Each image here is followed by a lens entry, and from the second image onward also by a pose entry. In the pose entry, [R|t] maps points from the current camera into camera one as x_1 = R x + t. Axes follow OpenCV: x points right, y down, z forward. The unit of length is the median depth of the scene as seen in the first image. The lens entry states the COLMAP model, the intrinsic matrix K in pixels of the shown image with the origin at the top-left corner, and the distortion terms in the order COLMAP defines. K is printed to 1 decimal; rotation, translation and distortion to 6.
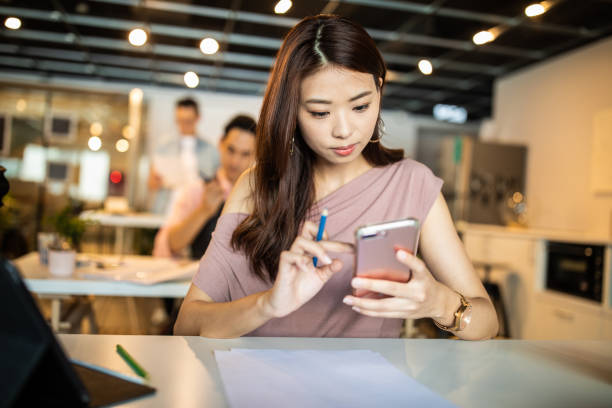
lens RADIAL K [[582.2, 0, 308.1], [0, 582.2, 187.4], [0, 0, 1]] dist [-0.028087, 0.000000]
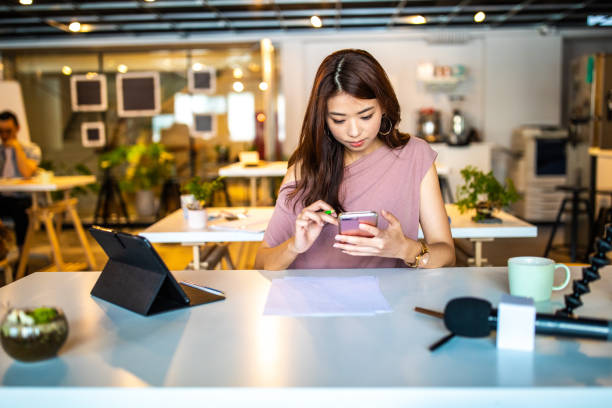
lens RADIAL K [[610.4, 0, 300.1], [0, 610.4, 181.7], [0, 0, 1]] dist [-0.036225, 0.000000]
pose [[0.961280, -0.054726, -0.270086, 0.081212], [0.085423, 0.990982, 0.103240, -0.034567], [0.262000, -0.122314, 0.957285, -0.126868]]
